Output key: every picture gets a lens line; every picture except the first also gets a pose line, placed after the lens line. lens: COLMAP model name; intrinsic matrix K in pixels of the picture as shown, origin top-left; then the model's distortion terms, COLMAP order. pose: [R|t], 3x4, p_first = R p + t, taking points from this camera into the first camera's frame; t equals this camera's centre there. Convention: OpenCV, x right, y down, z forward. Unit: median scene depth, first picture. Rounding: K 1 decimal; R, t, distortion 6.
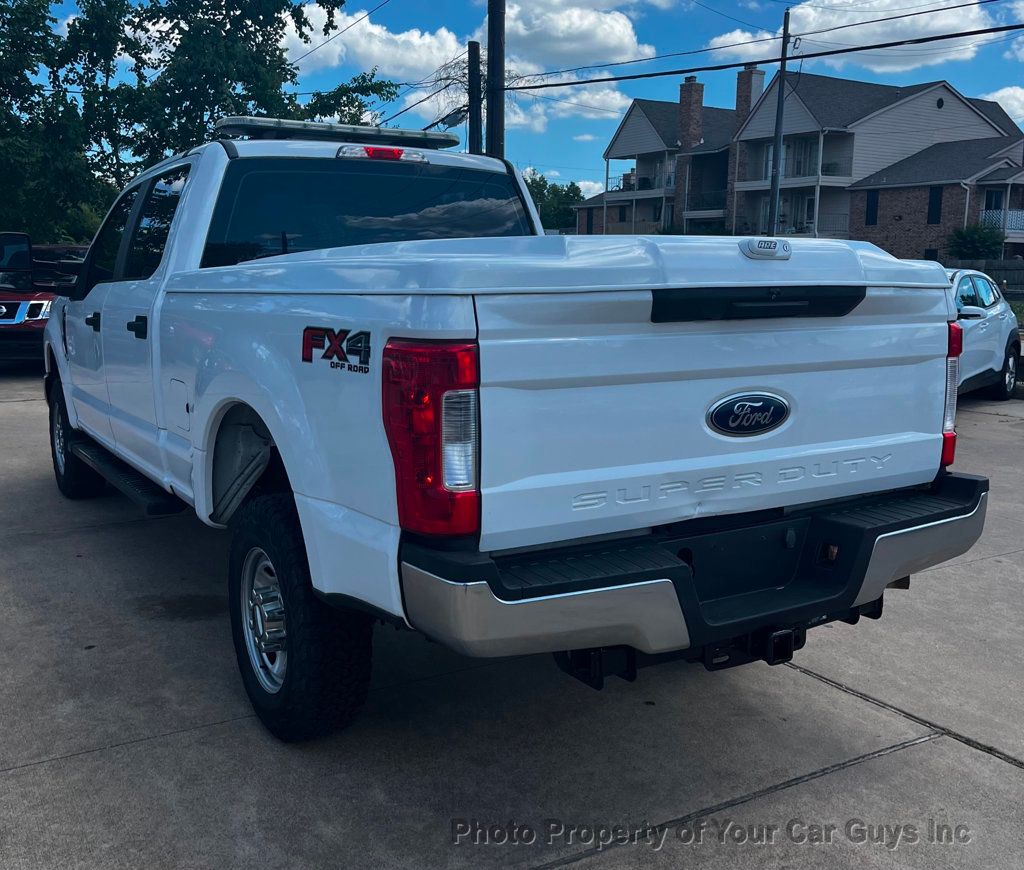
lens RADIAL K [[1024.9, 0, 512.0], [0, 1024.9, 435.0], [0, 0, 1]] dist [0.023192, -0.002098]
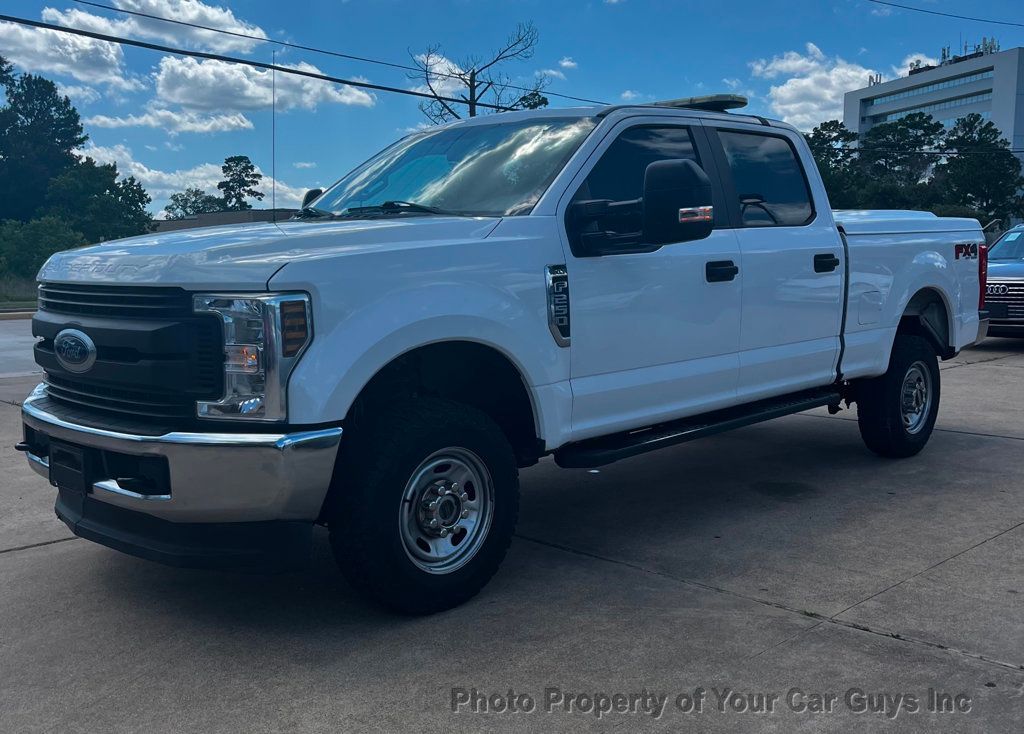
lens RADIAL K [[1030.4, 0, 512.0], [0, 1030.4, 367.0], [0, 0, 1]] dist [0.047279, -0.001310]
pose [[-0.233533, -0.113909, 0.965654, -0.357137], [0.160662, 0.974944, 0.153859, -0.055943], [-0.958984, 0.191075, -0.209381, 0.387247]]
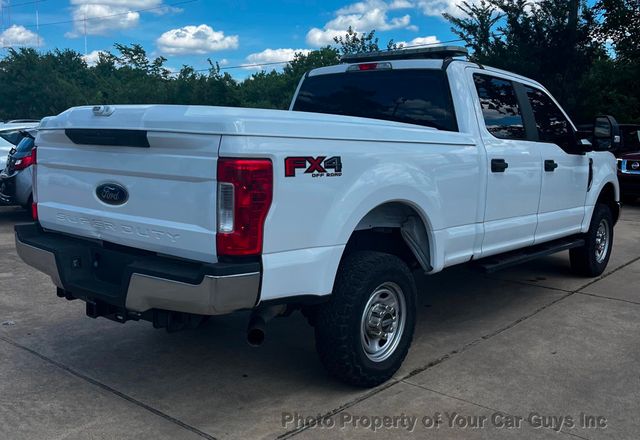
lens RADIAL K [[635.2, 0, 320.0], [0, 635.2, 220.0], [0, 0, 1]] dist [0.045849, -0.016194]
pose [[0.330190, 0.127953, -0.935202, 0.223083], [-0.170047, 0.982623, 0.074403, -0.019011], [0.928471, 0.134461, 0.346210, 0.138338]]
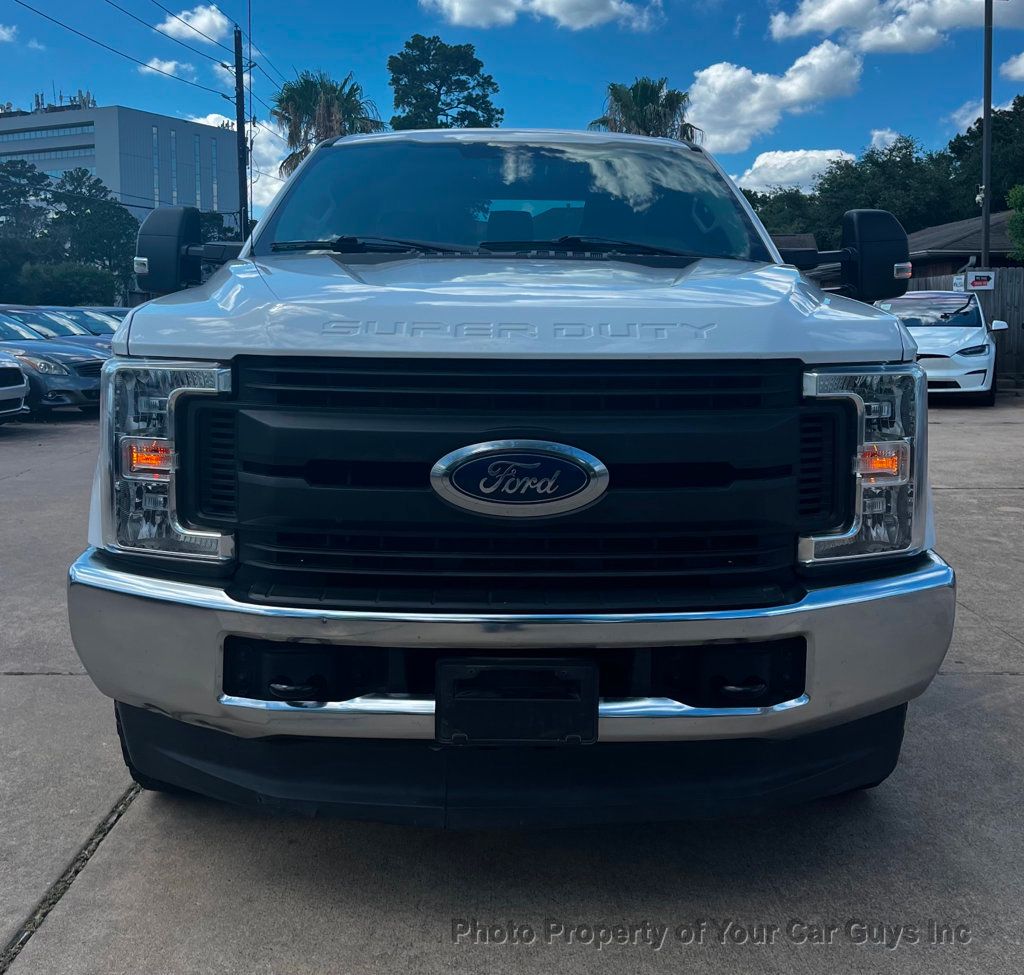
lens RADIAL K [[1131.6, 0, 511.9], [0, 1131.6, 324.5], [0, 0, 1]] dist [0.069123, -0.049389]
pose [[-0.857945, -0.017361, 0.513448, -0.202773], [0.071826, 0.985559, 0.153342, -0.077328], [-0.508696, 0.168438, -0.844309, 0.529910]]
